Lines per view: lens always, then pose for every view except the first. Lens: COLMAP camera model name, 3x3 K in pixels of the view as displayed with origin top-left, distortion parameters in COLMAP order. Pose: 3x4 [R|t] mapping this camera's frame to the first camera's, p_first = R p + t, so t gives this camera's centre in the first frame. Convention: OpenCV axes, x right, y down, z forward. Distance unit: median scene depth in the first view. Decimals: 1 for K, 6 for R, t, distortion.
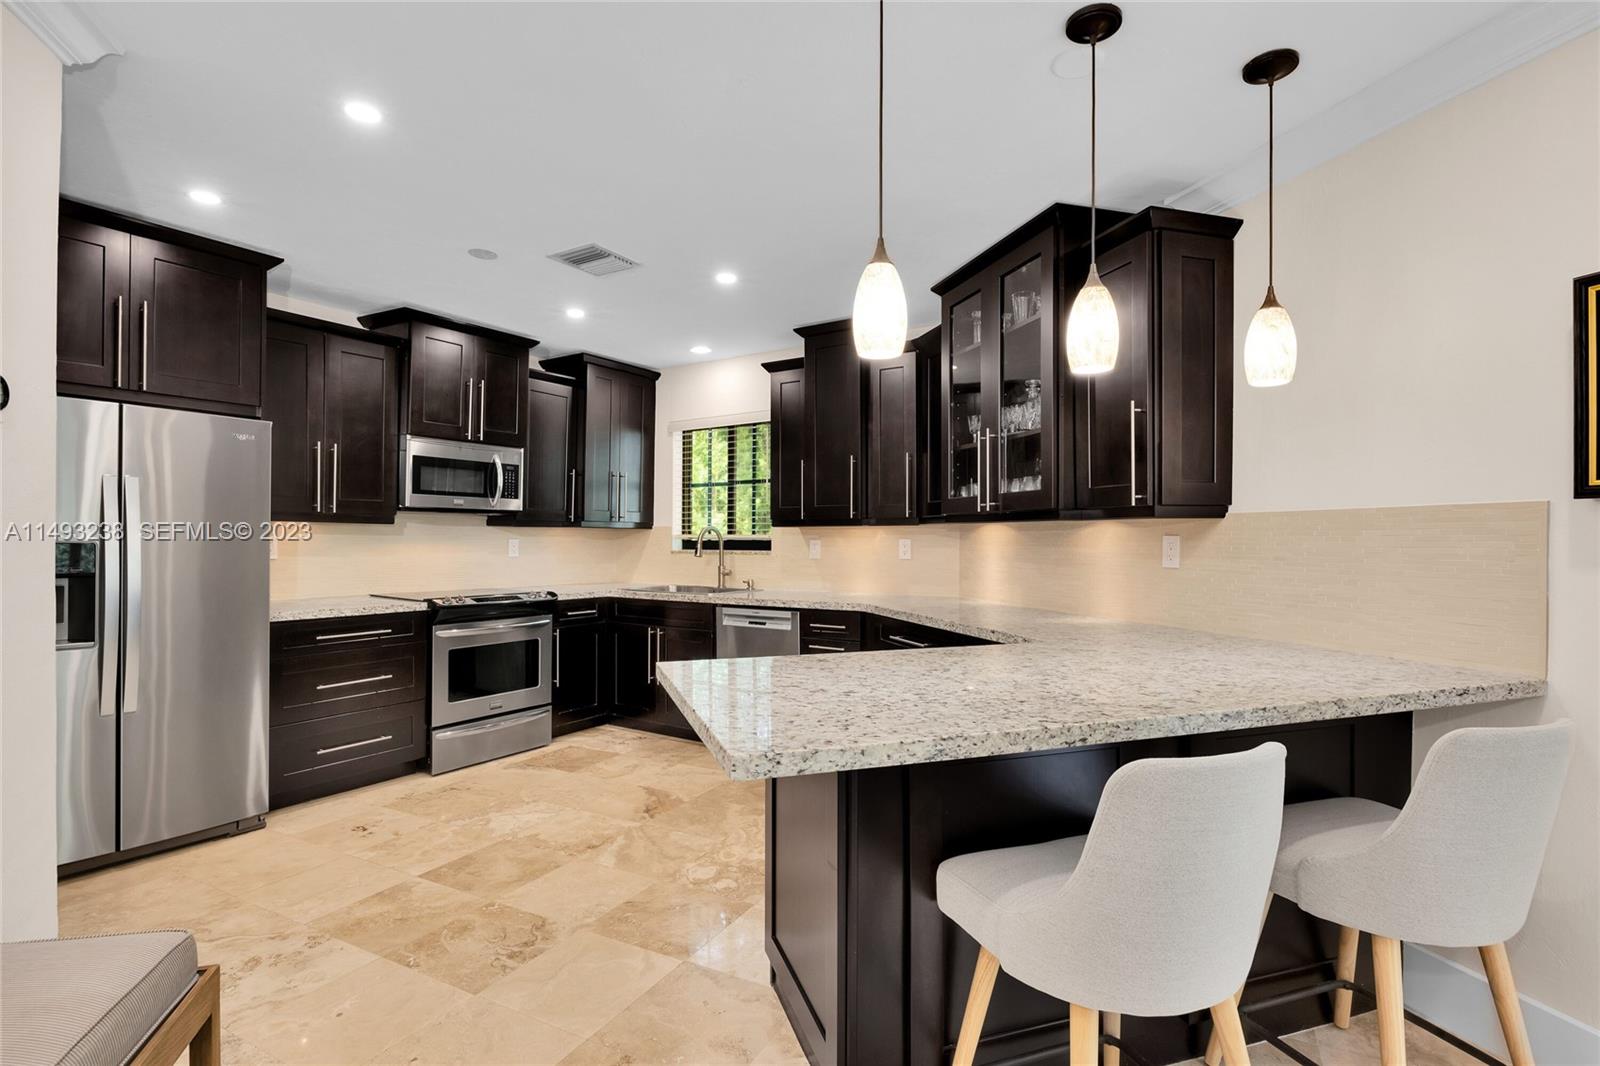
lens RADIAL K [[771.4, 0, 808.5], [0, 771.4, 537.1], [0, 0, 1]] dist [-0.012306, -0.000416]
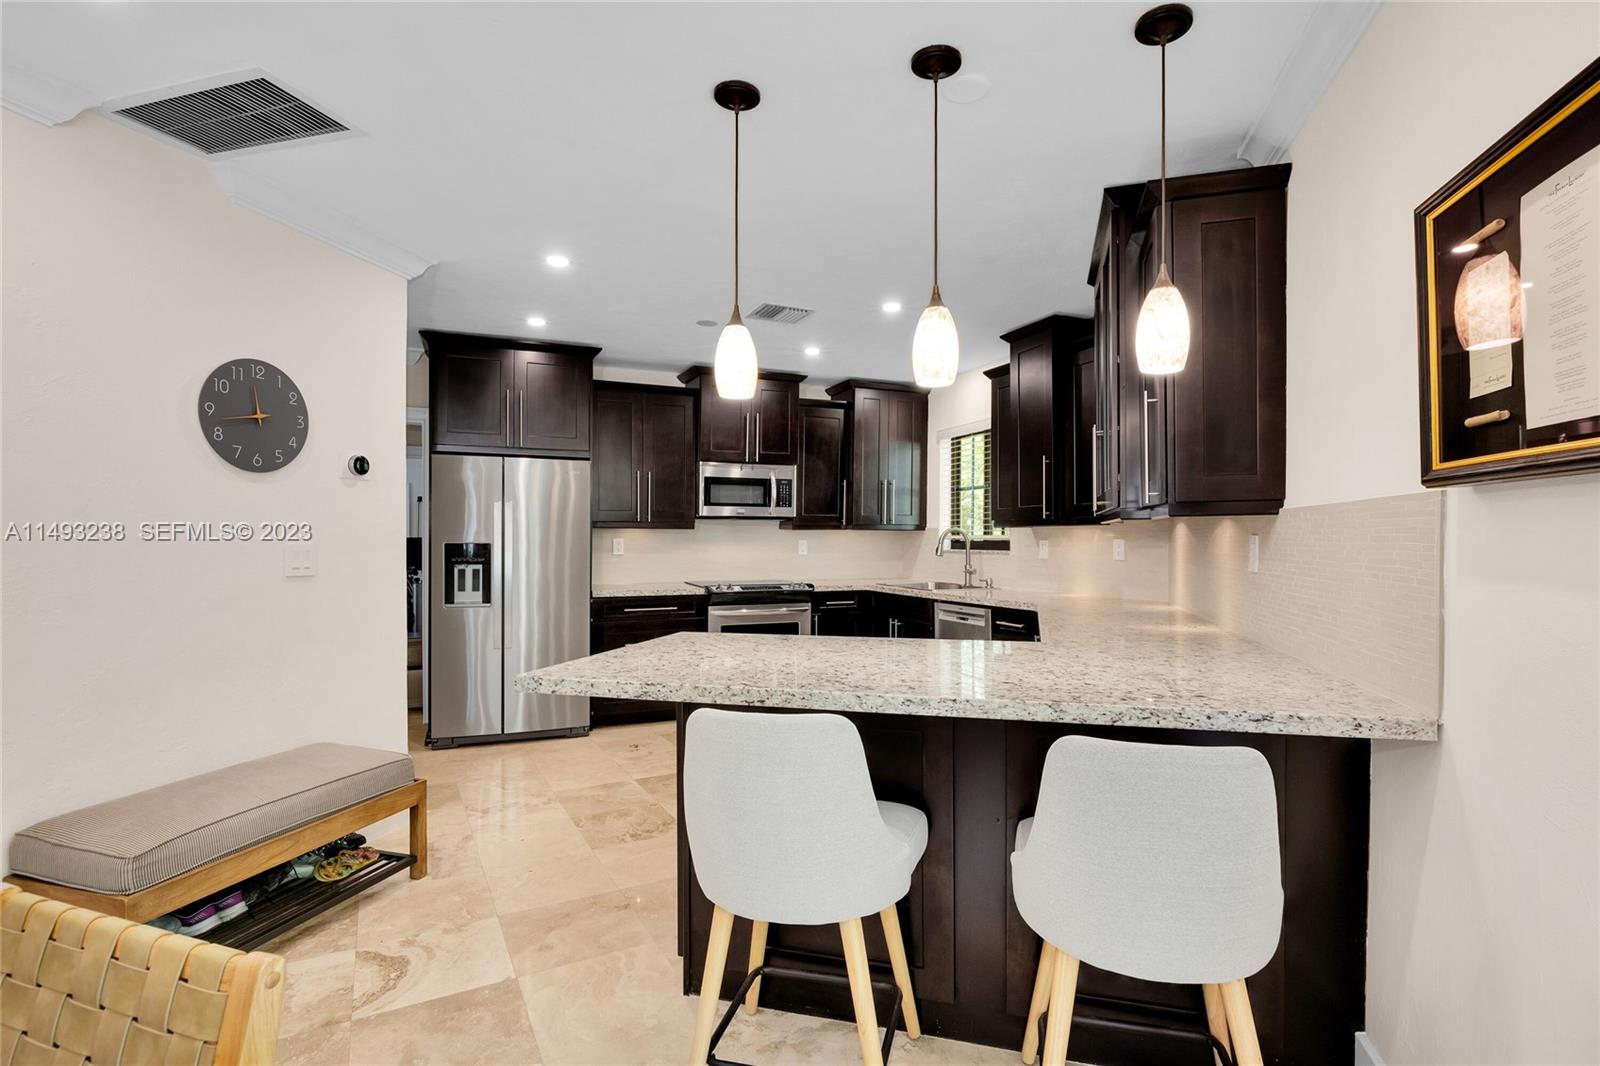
lens RADIAL K [[771.4, 0, 808.5], [0, 771.4, 537.1], [0, 0, 1]] dist [-0.012306, -0.000416]
pose [[0.832754, -0.003911, -0.553629, 0.341596], [0.004213, 0.999991, -0.000727, -0.000921], [0.553627, -0.001727, 0.832763, -0.001066]]
